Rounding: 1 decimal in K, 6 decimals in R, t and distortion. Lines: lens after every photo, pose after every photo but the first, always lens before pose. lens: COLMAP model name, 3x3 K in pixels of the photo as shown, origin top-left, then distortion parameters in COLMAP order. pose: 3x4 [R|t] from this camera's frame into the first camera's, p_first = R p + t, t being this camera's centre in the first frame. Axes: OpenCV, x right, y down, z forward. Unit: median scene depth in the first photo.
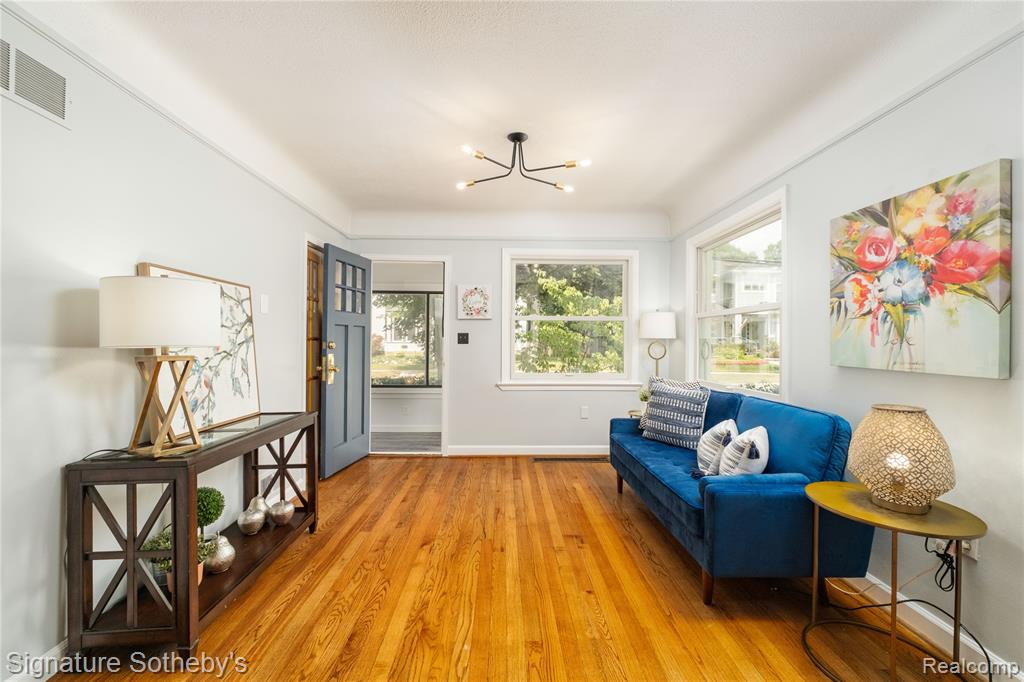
lens RADIAL K [[425.5, 0, 512.0], [0, 425.5, 341.0], [0, 0, 1]] dist [0.000751, 0.000232]
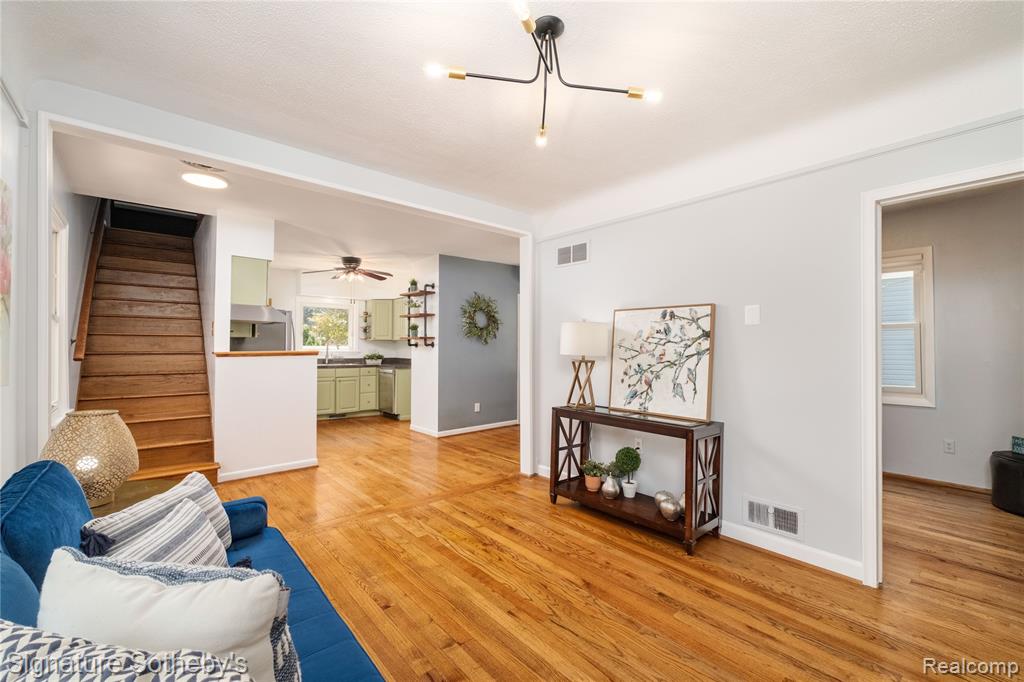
lens RADIAL K [[425.5, 0, 512.0], [0, 425.5, 341.0], [0, 0, 1]] dist [0.000751, 0.000232]
pose [[-0.772831, -0.019517, -0.634312, 0.522620], [-0.010963, 0.999788, -0.017406, -0.009545], [0.634518, -0.006498, -0.772881, 1.712185]]
